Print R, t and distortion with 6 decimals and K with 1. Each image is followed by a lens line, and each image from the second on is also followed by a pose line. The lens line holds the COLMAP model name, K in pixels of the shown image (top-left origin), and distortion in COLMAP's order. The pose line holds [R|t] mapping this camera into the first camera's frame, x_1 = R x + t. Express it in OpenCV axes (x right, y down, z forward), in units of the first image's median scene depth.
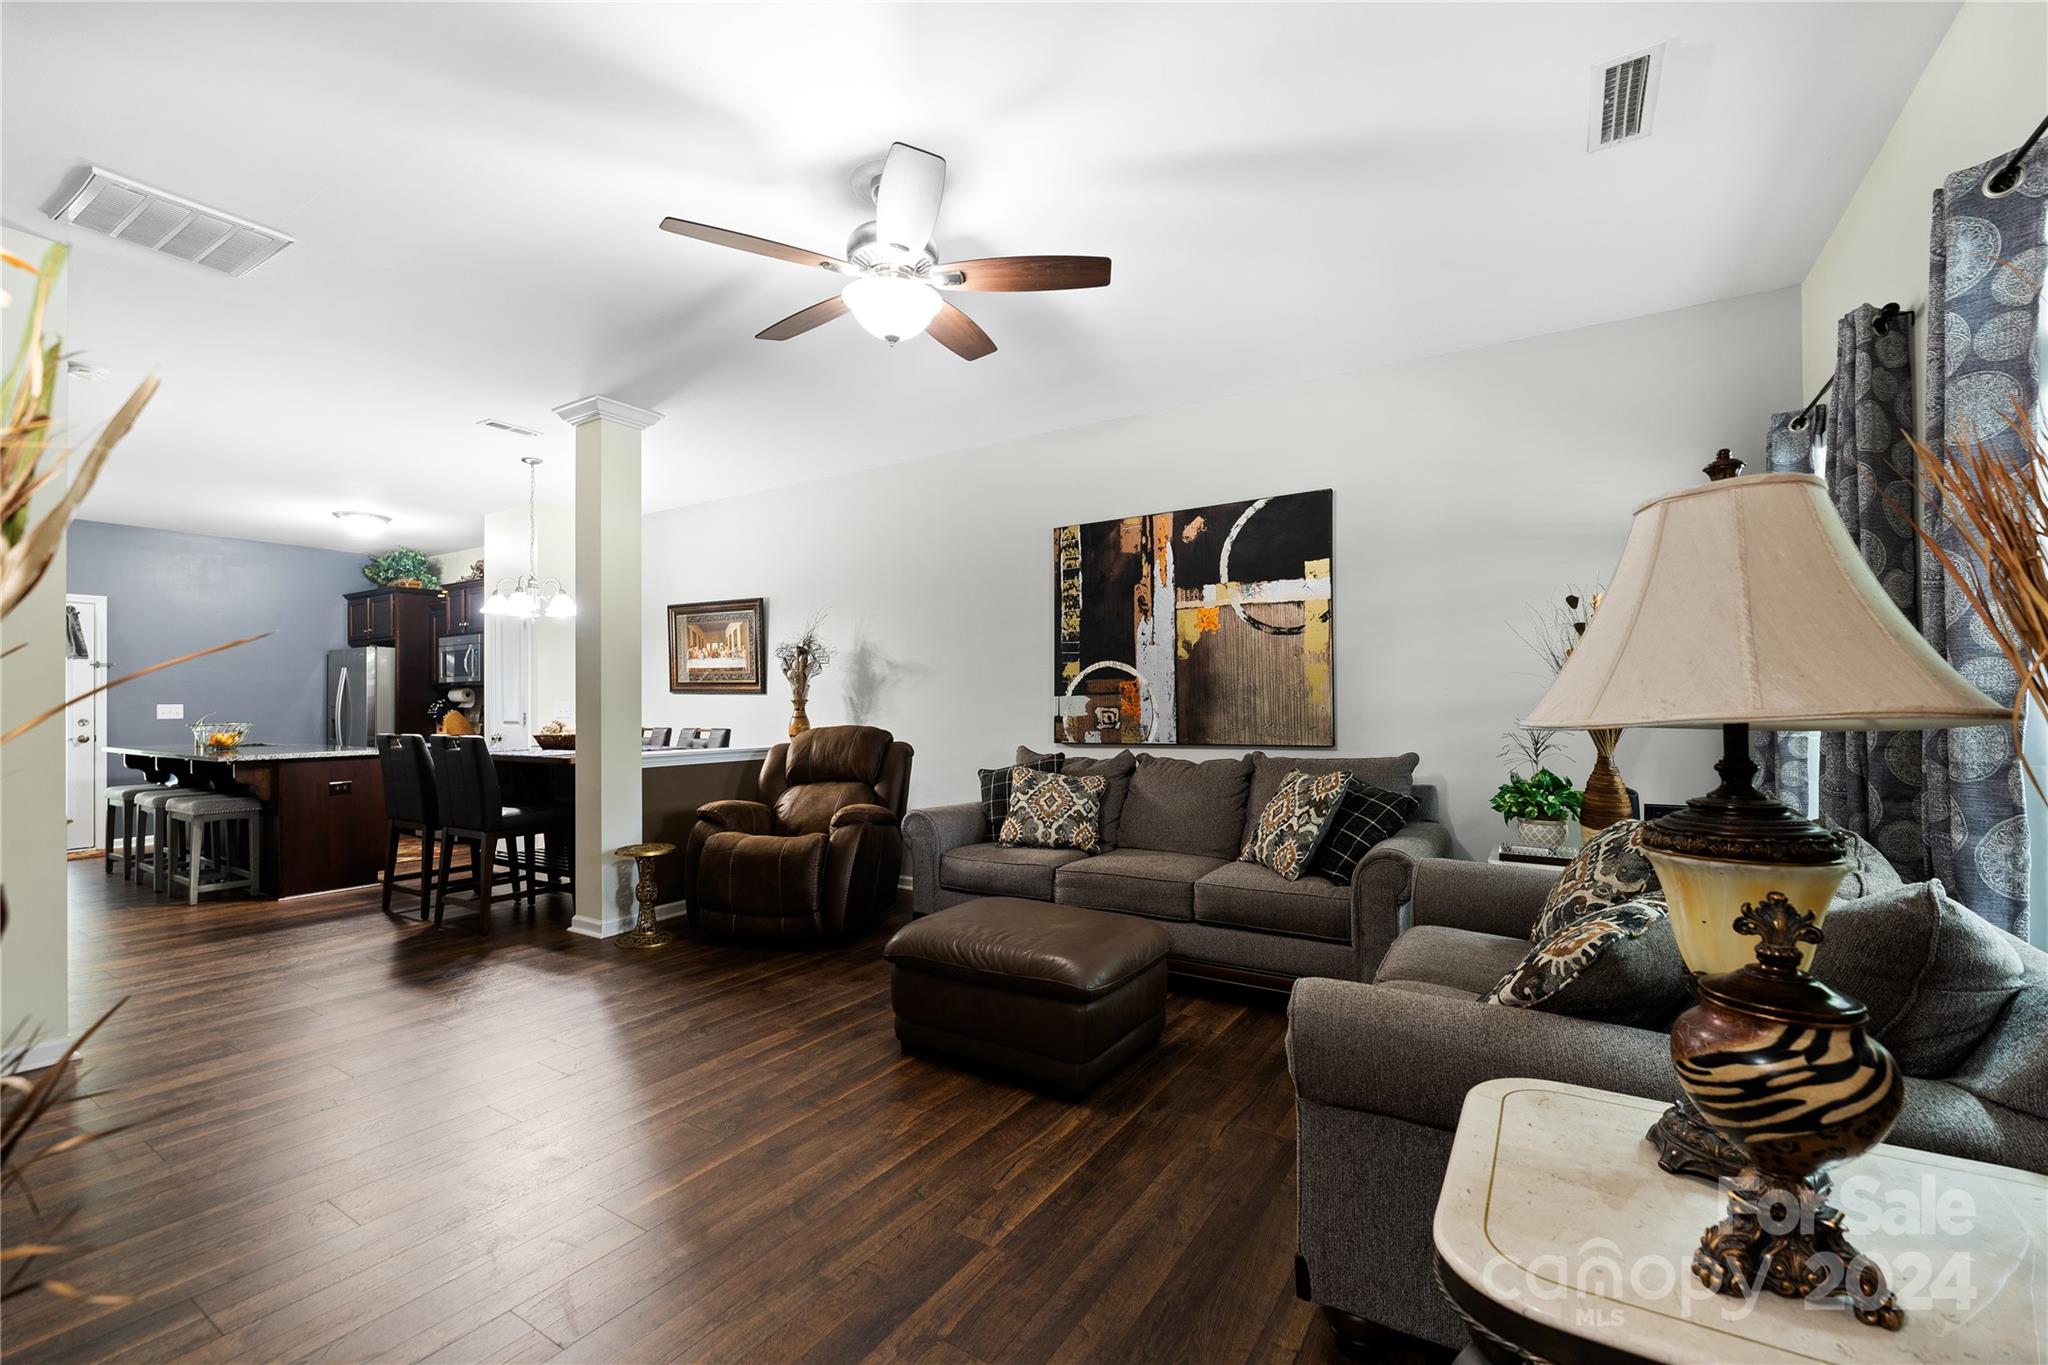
lens RADIAL K [[871.9, 0, 1009.0], [0, 871.9, 709.6], [0, 0, 1]] dist [0.000267, 0.000169]
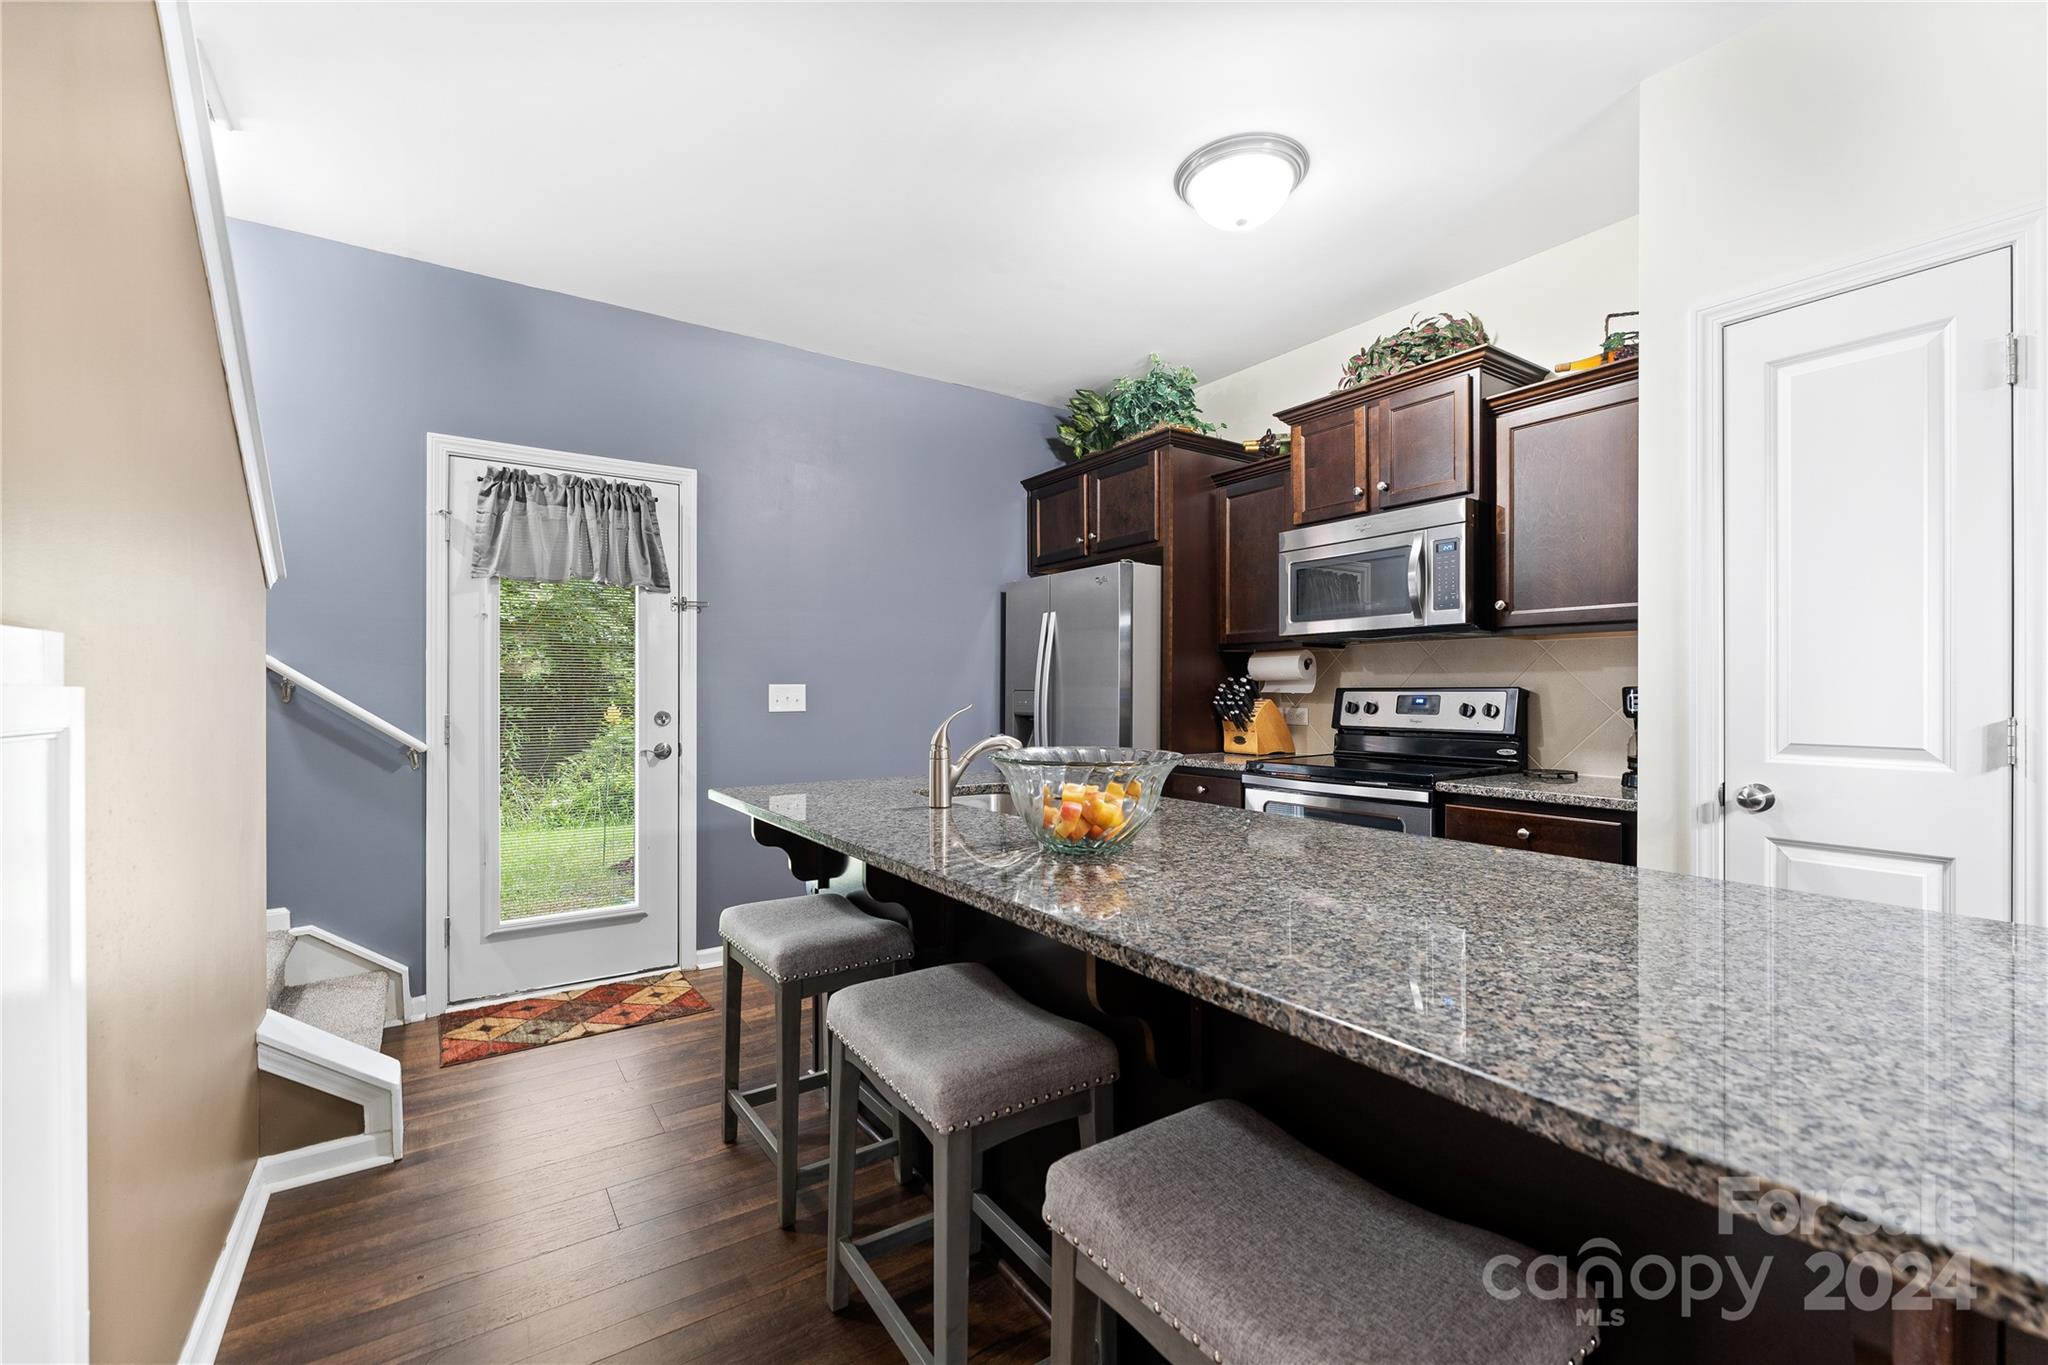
lens RADIAL K [[845.2, 0, 1028.6], [0, 845.2, 697.3], [0, 0, 1]] dist [-0.002452, -0.000111]
pose [[0.921012, 0.006845, -0.389475, -0.669499], [-0.003781, 0.999956, 0.008633, -0.003027], [0.389517, -0.006479, 0.920997, 0.626658]]
